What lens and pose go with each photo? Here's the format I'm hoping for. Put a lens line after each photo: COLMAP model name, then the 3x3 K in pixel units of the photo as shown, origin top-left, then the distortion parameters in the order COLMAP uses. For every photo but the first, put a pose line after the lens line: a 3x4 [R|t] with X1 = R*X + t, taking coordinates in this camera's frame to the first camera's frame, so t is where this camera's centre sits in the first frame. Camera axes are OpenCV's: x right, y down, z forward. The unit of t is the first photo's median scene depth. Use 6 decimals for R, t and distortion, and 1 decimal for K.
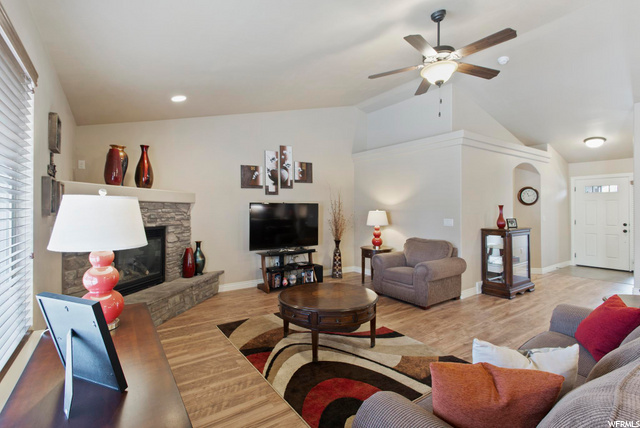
lens RADIAL K [[306.1, 0, 319.5], [0, 306.1, 206.9], [0, 0, 1]] dist [-0.001037, 0.000857]
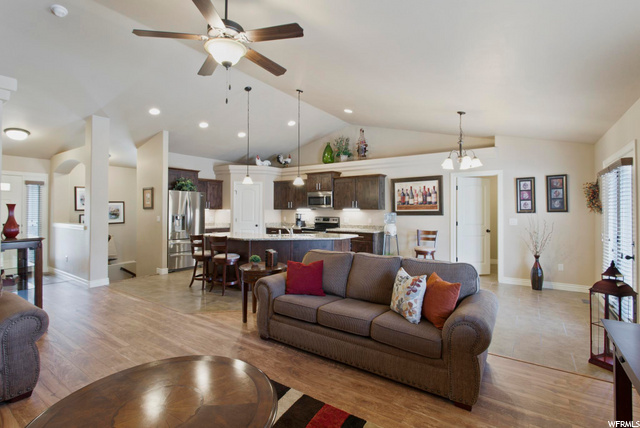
lens RADIAL K [[314.0, 0, 321.5], [0, 314.0, 203.9], [0, 0, 1]] dist [-0.003839, -0.000026]
pose [[-0.327673, 0.015869, 0.944658, -0.275243], [-0.008794, 0.999764, -0.019845, 0.002215], [-0.944750, -0.014810, -0.327456, 0.534301]]
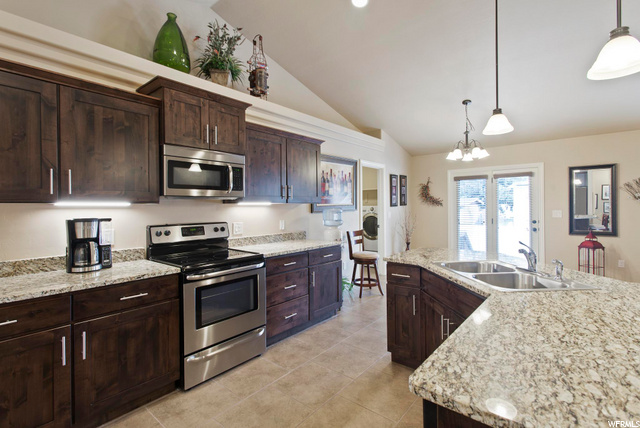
lens RADIAL K [[306.1, 0, 319.5], [0, 306.1, 206.9], [0, 0, 1]] dist [-0.001037, 0.000857]
pose [[-0.964580, 0.007843, -0.263672, 1.002168], [0.009270, 0.999948, -0.004167, 0.009598], [0.263626, -0.006463, -0.964603, 0.577449]]
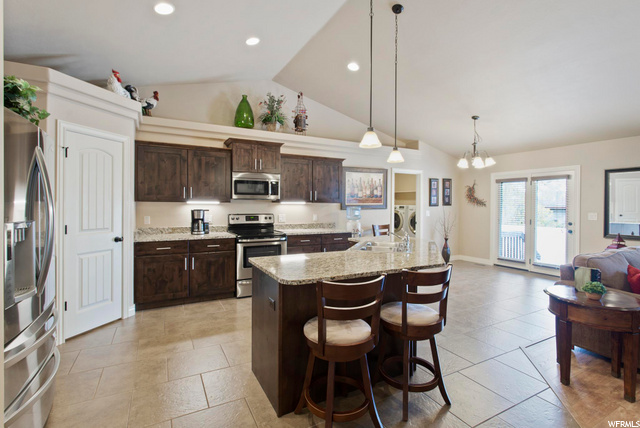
lens RADIAL K [[306.1, 0, 319.5], [0, 306.1, 206.9], [0, 0, 1]] dist [-0.001037, 0.000857]
pose [[-0.993585, -0.008350, 0.112778, 0.780036], [-0.008063, 0.999963, 0.003000, 0.008299], [-0.112799, 0.002071, -0.993616, 0.891283]]
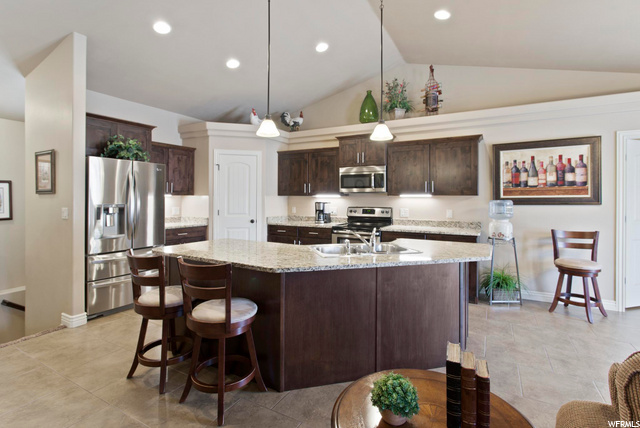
lens RADIAL K [[307.3, 0, 322.9], [0, 307.3, 198.9], [0, 0, 1]] dist [-0.000015, 0.000114]
pose [[-0.442261, -0.004017, 0.896877, 0.339205], [-0.009265, 0.999957, -0.000089, 0.010020], [-0.896838, -0.008349, -0.442280, 0.551533]]
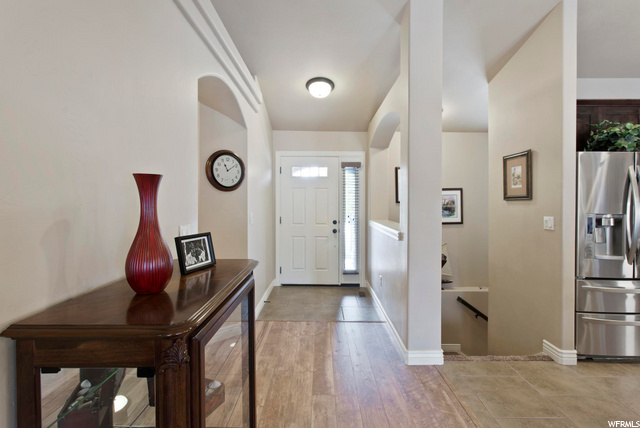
lens RADIAL K [[314.0, 0, 321.5], [0, 314.0, 203.9], [0, 0, 1]] dist [-0.003839, -0.000026]
pose [[0.576923, -0.002719, 0.816794, 0.459656], [-0.010158, 0.999893, 0.010504, 0.009621], [-0.816736, -0.014357, 0.576833, 0.739940]]
